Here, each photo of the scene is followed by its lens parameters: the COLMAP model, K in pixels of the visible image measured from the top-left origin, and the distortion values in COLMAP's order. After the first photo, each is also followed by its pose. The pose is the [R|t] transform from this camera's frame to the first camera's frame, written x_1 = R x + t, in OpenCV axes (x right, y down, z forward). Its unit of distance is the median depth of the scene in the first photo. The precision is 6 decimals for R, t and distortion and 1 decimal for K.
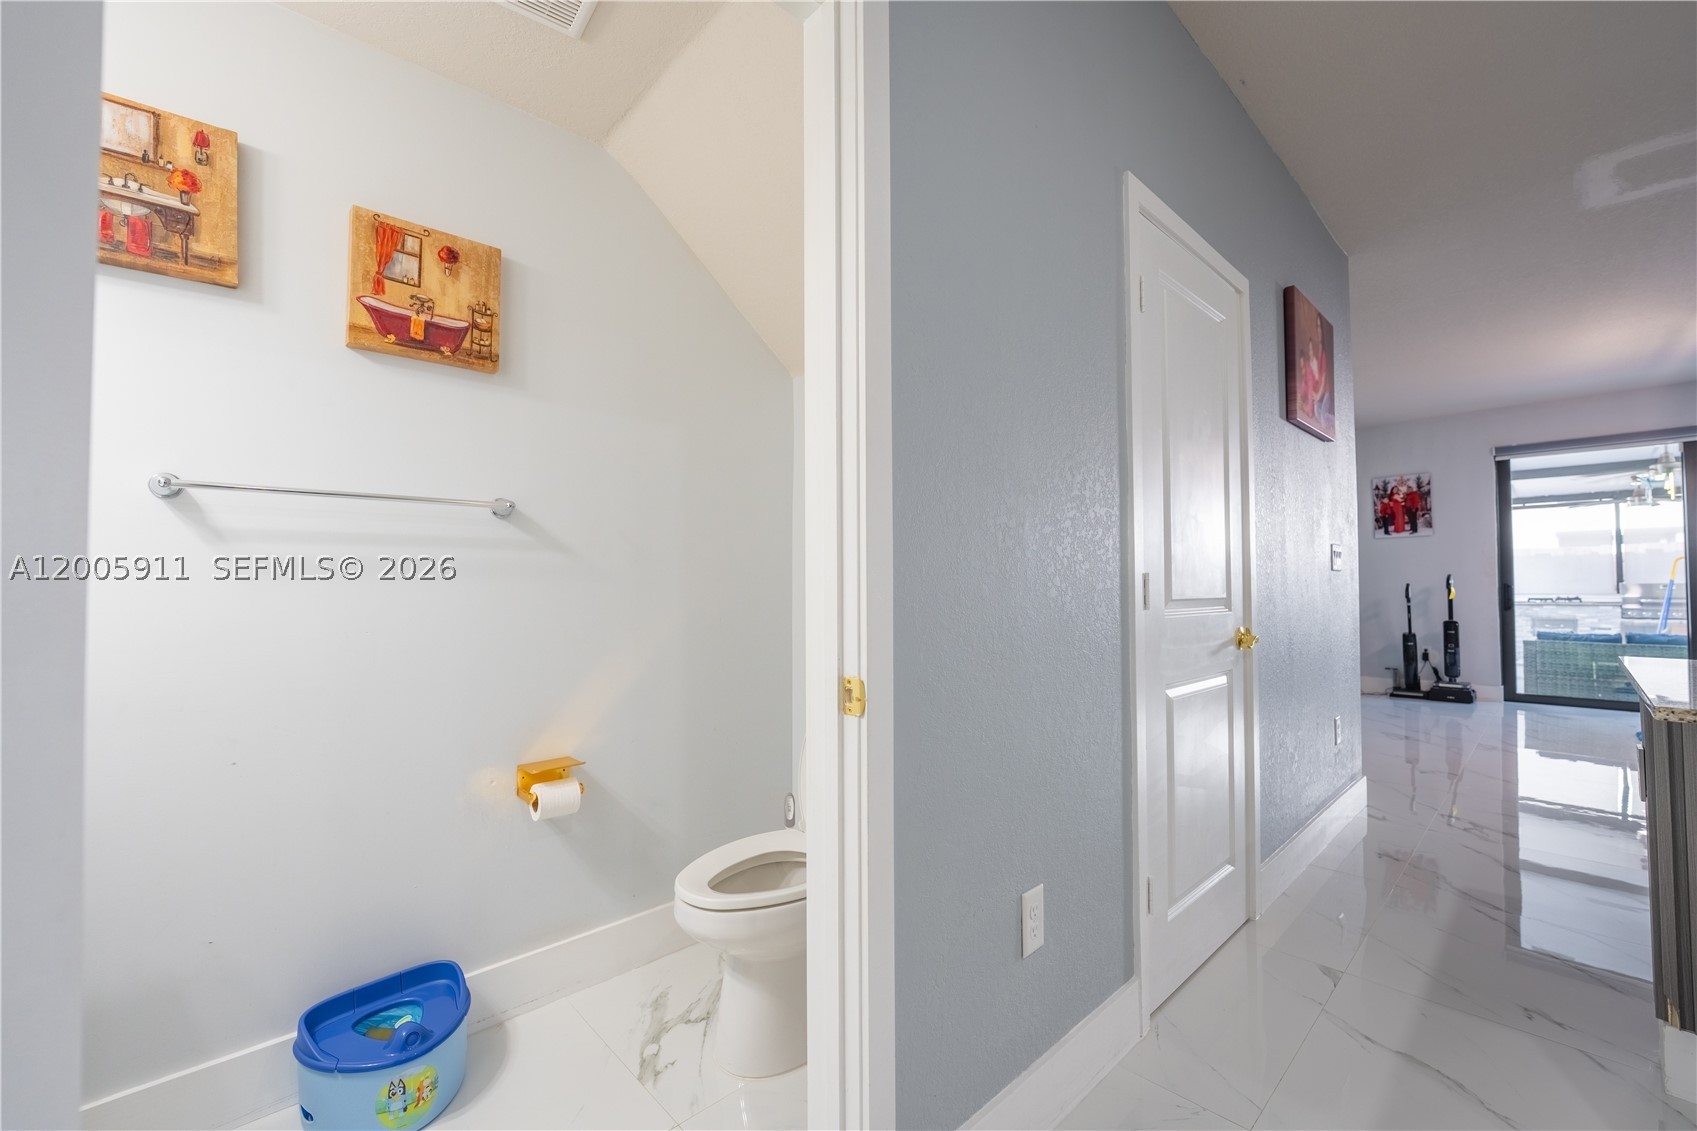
lens RADIAL K [[692.1, 0, 849.3], [0, 692.1, 566.7], [0, 0, 1]] dist [-0.011965, -0.000614]
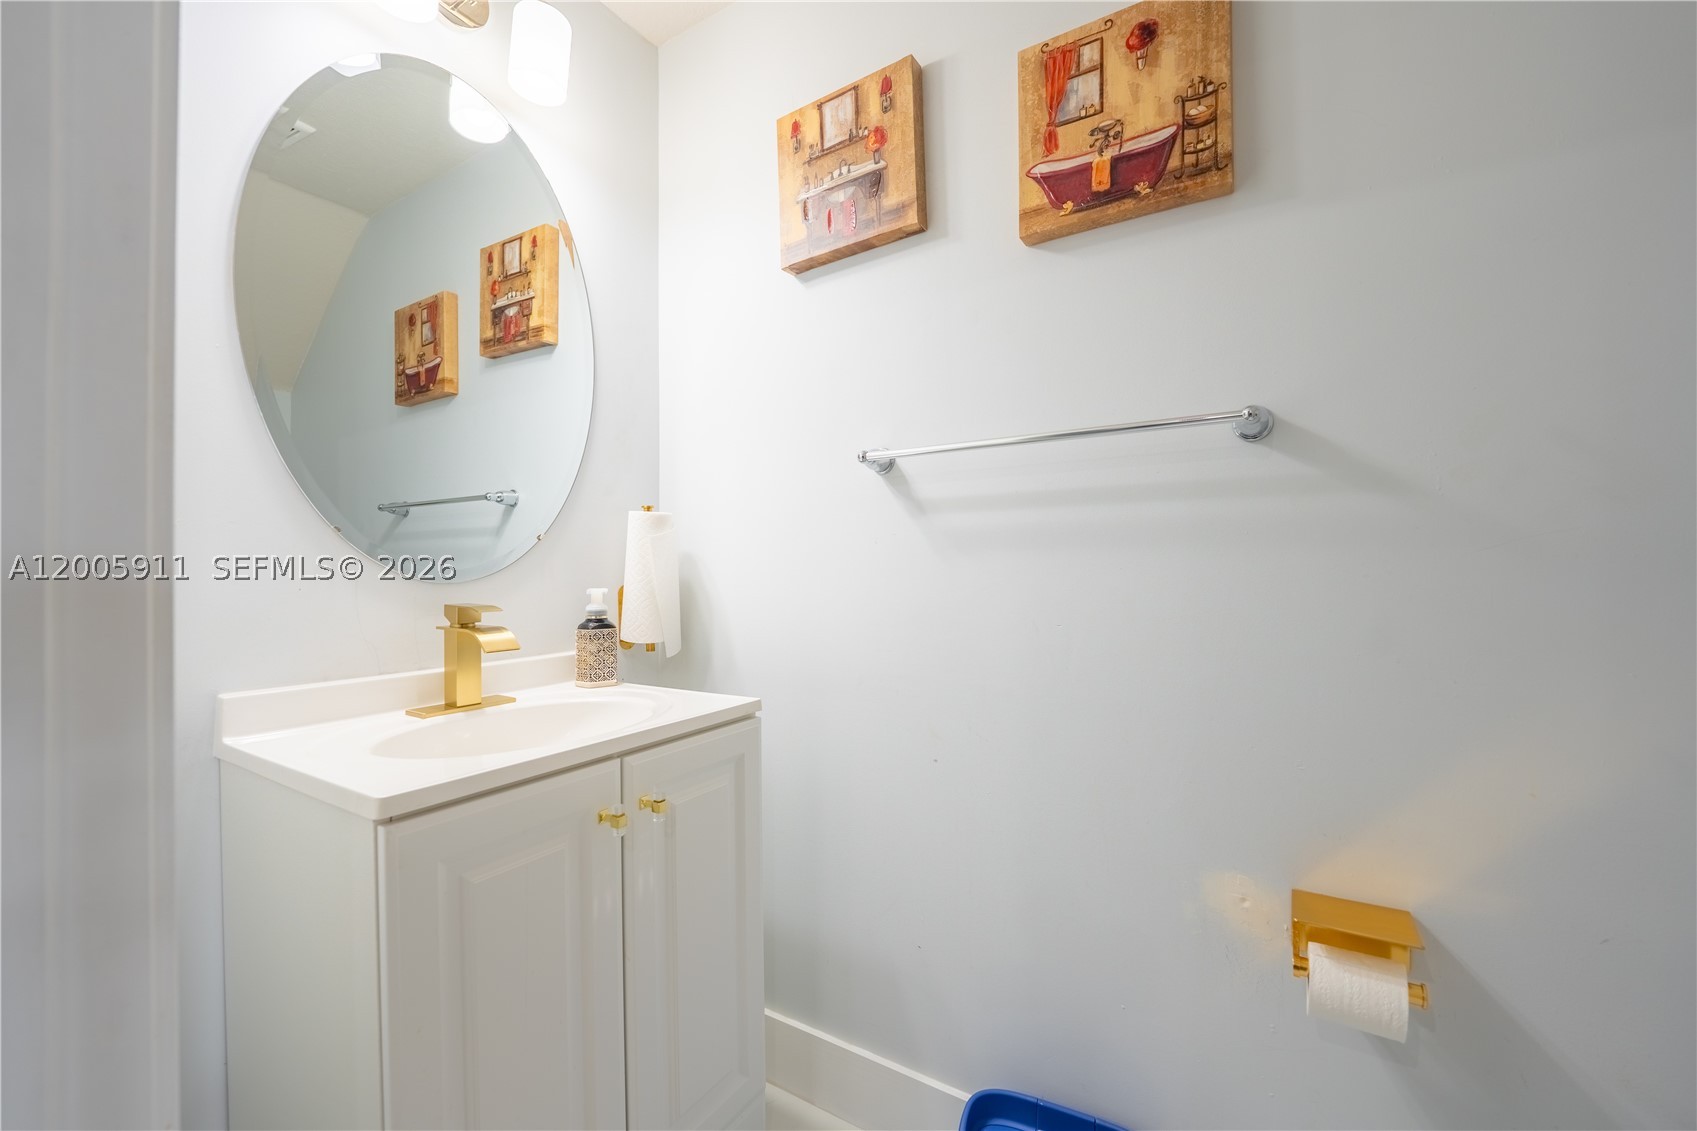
lens RADIAL K [[692.1, 0, 847.6], [0, 692.1, 564.8], [0, 0, 1]] dist [-0.011965, -0.000614]
pose [[0.256362, -0.004210, -0.966572, -0.048453], [0.036036, 0.999337, 0.005205, 0.017874], [0.965909, -0.036166, 0.256344, 0.571697]]
